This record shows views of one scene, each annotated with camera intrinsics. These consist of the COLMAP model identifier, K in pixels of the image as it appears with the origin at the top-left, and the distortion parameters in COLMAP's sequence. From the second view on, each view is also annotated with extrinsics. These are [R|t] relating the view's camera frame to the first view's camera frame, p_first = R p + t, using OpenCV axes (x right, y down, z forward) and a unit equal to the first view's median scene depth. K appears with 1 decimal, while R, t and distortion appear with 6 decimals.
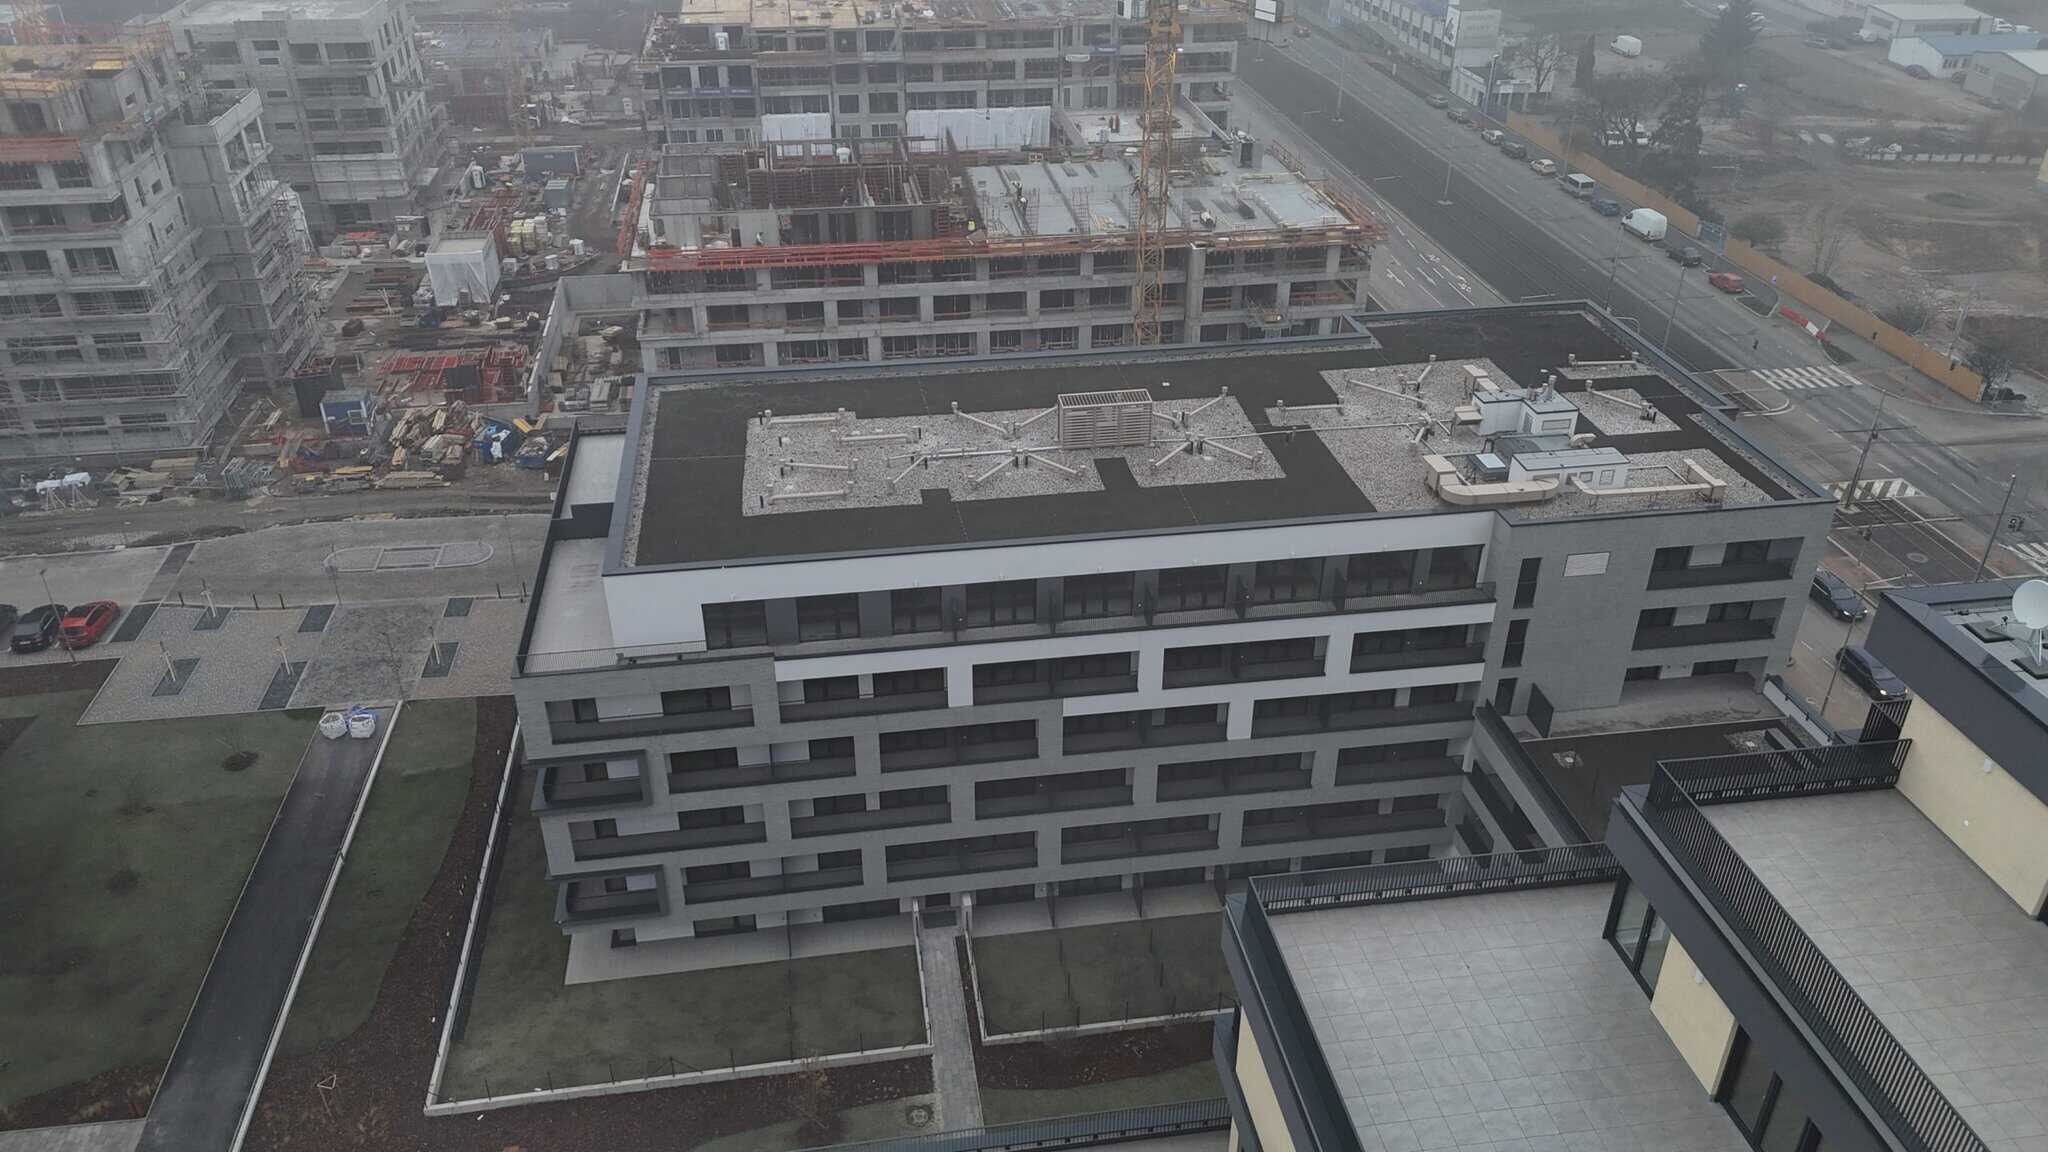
lens RADIAL K [[1495.9, 0, 1027.2], [0, 1495.9, 579.5], [0, 0, 1]] dist [0.092287, -0.092407]
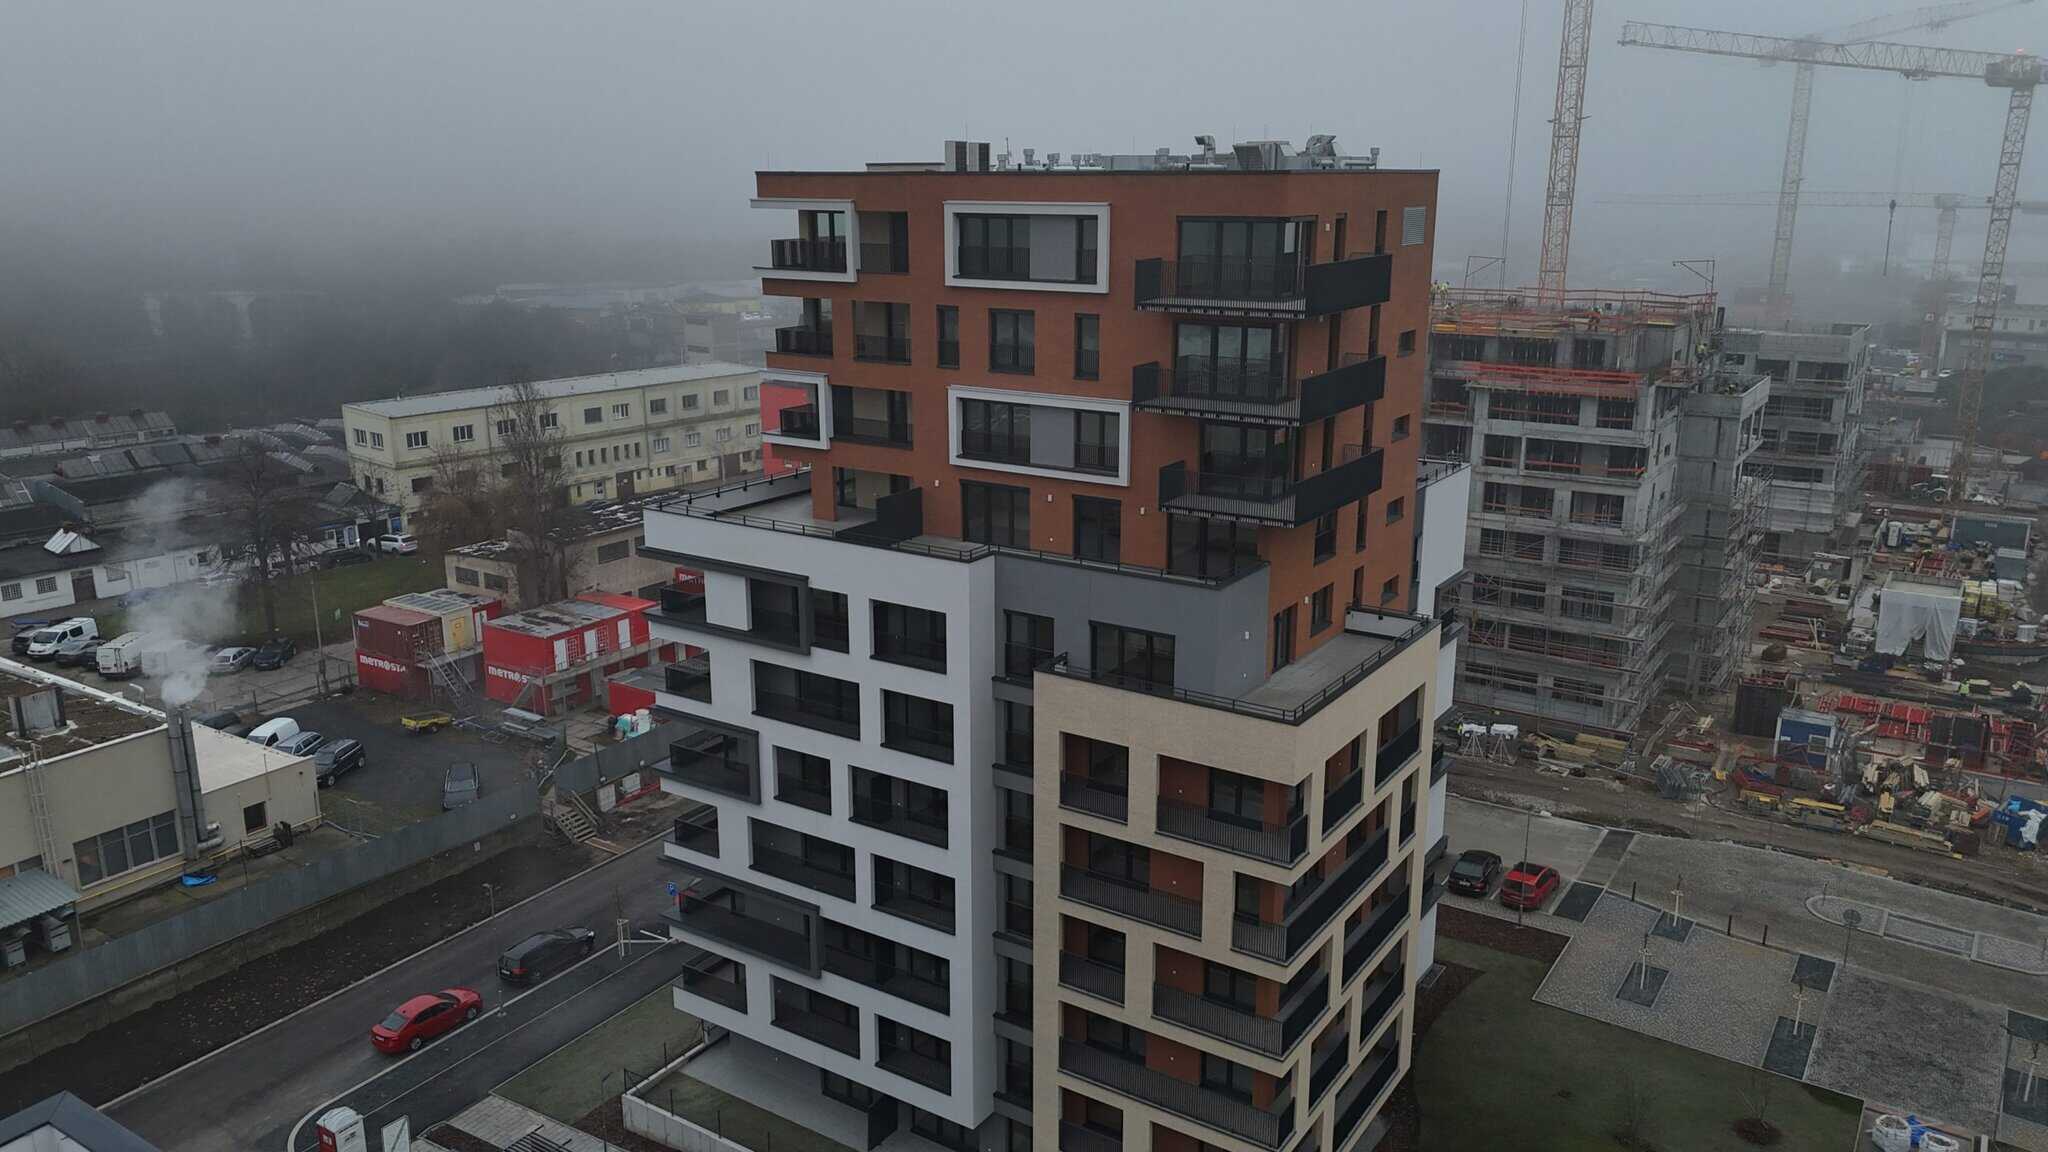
lens RADIAL K [[1499.5, 0, 1027.1], [0, 1499.5, 577.7], [0, 0, 1]] dist [0.083137, -0.079118]
pose [[0.743508, 0.172166, -0.646185, -0.416286], [-0.339401, 0.929739, -0.142805, 0.113876], [0.576197, 0.325492, 0.749701, 0.214002]]
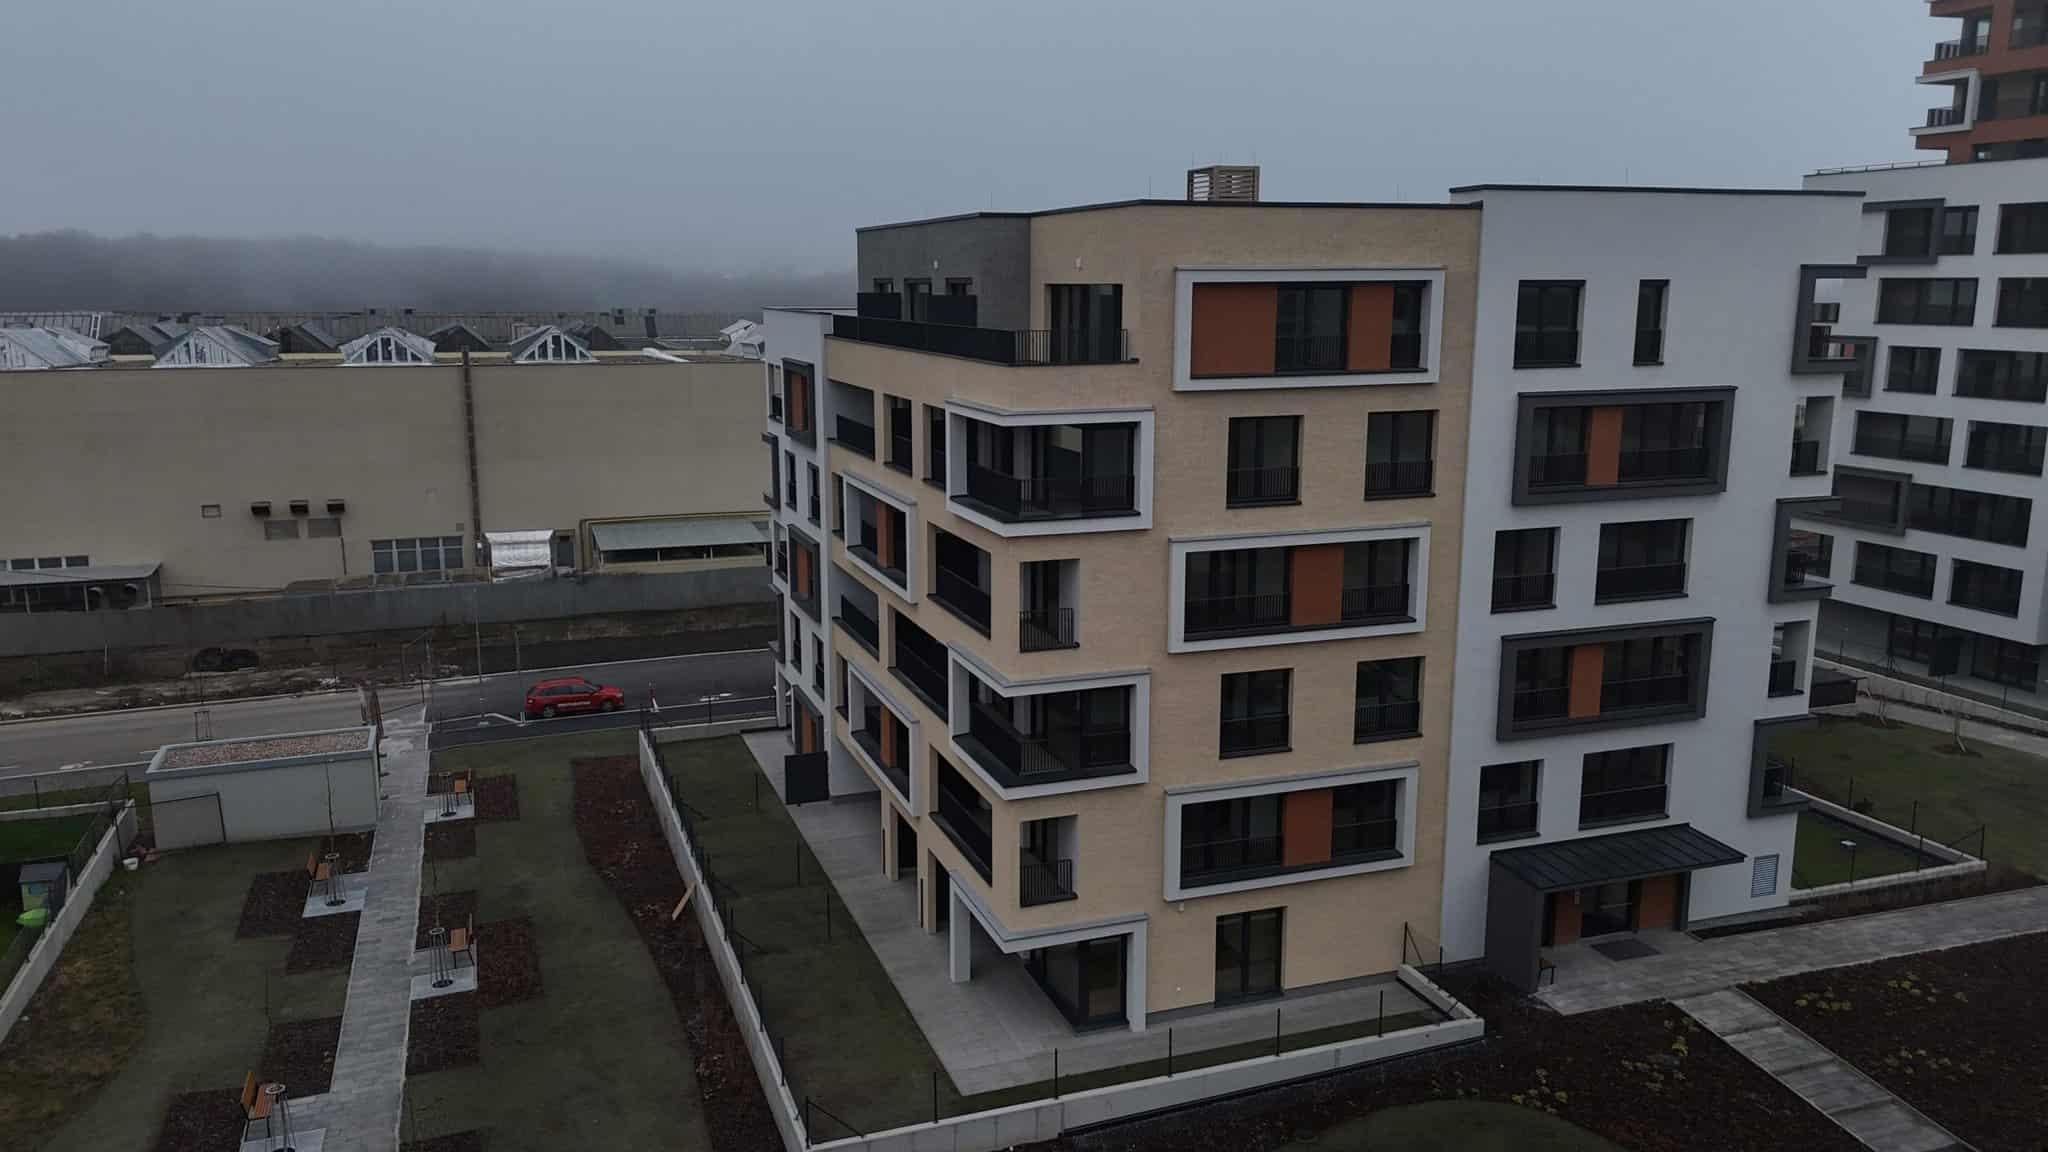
lens RADIAL K [[1499.5, 0, 1027.1], [0, 1499.5, 577.7], [0, 0, 1]] dist [0.083137, -0.079118]
pose [[0.198544, 0.187267, -0.962035, -0.100350], [-0.497744, 0.864838, 0.065622, 0.486042], [0.844293, 0.465818, 0.264919, 0.062539]]
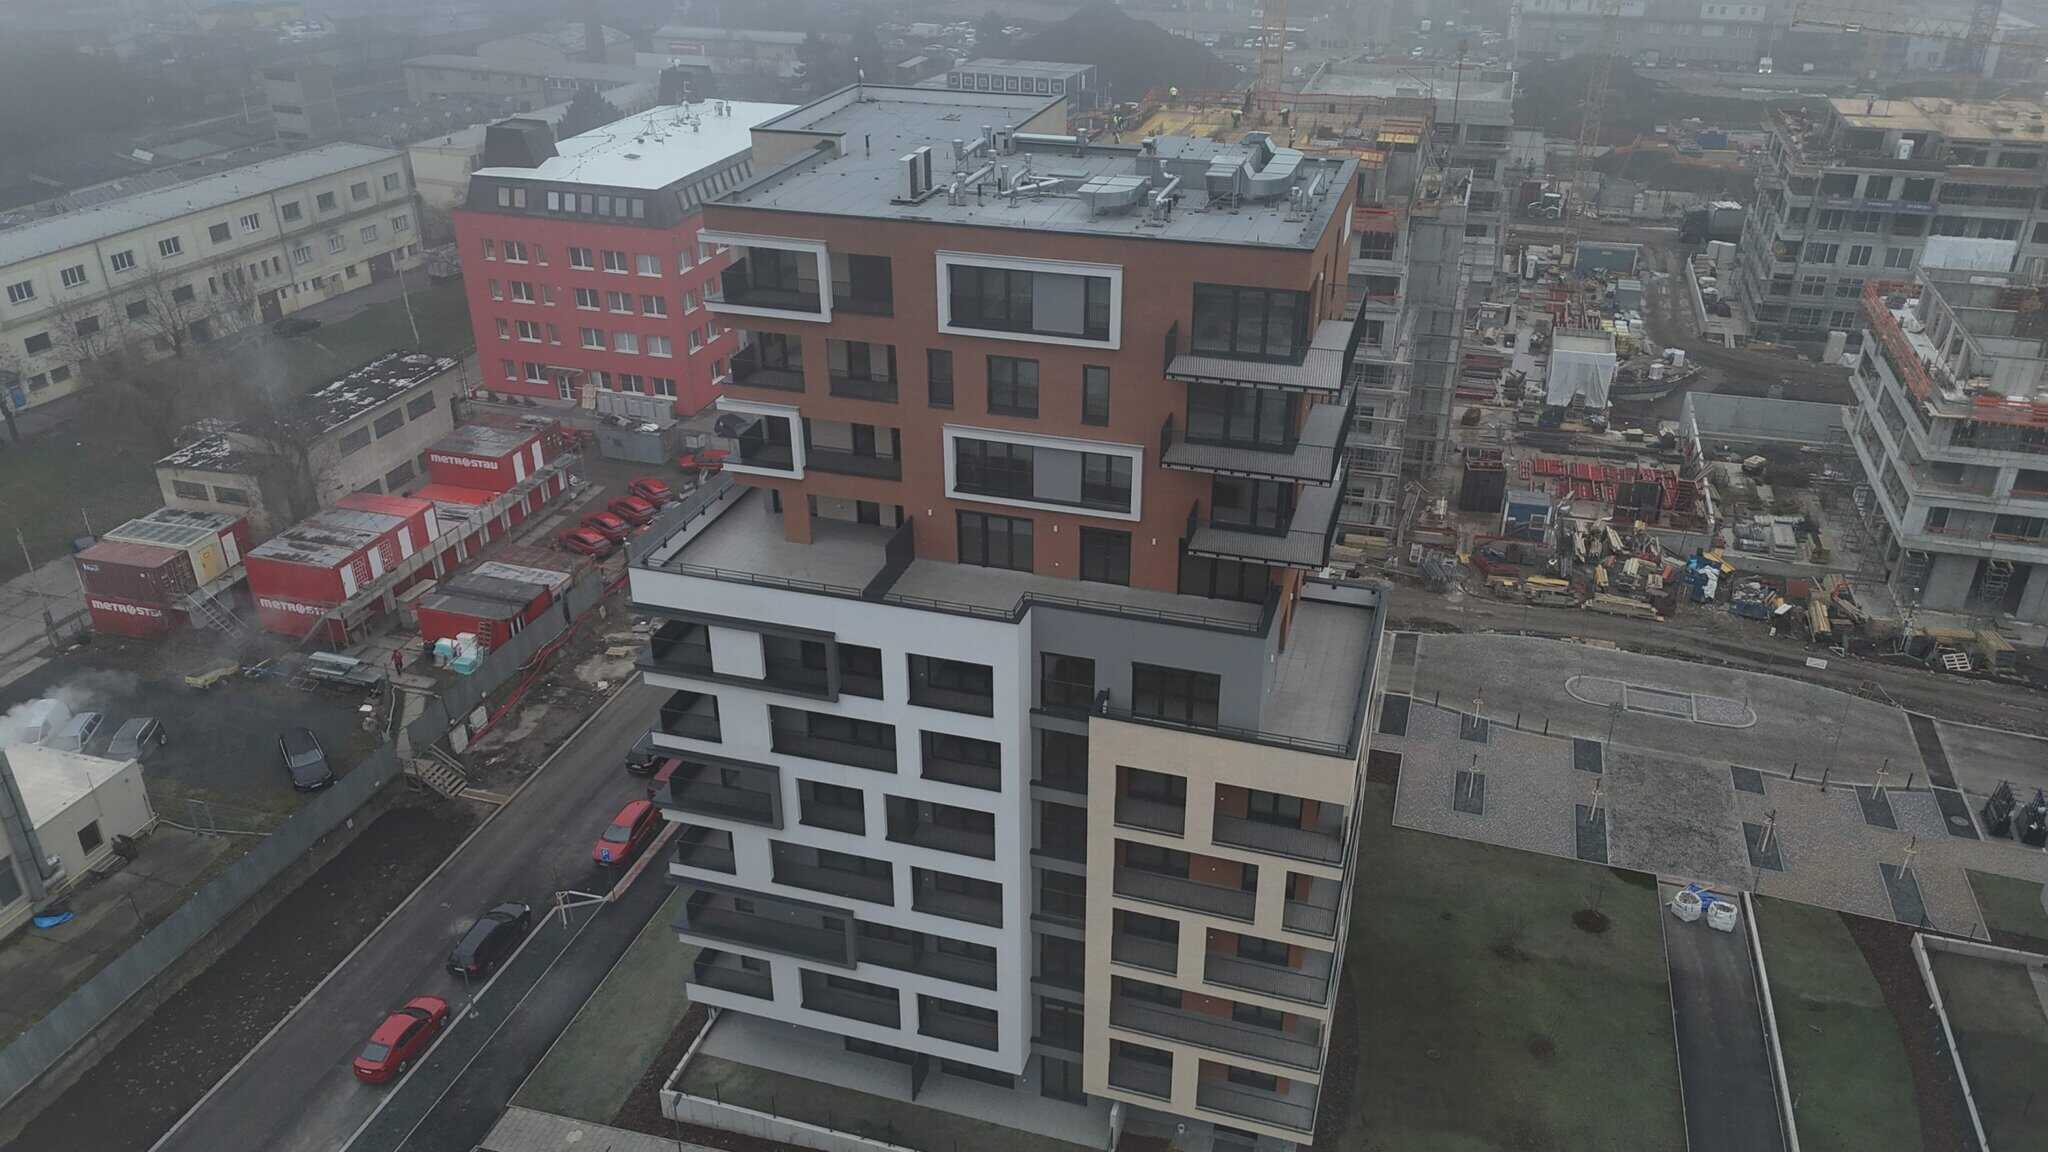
lens RADIAL K [[1499.5, 0, 1027.1], [0, 1499.5, 577.7], [0, 0, 1]] dist [0.083137, -0.079118]
pose [[0.900450, 0.198691, -0.386926, -0.601855], [-0.217333, 0.976087, -0.004543, -0.001543], [0.376771, 0.088183, 0.922100, 0.041735]]
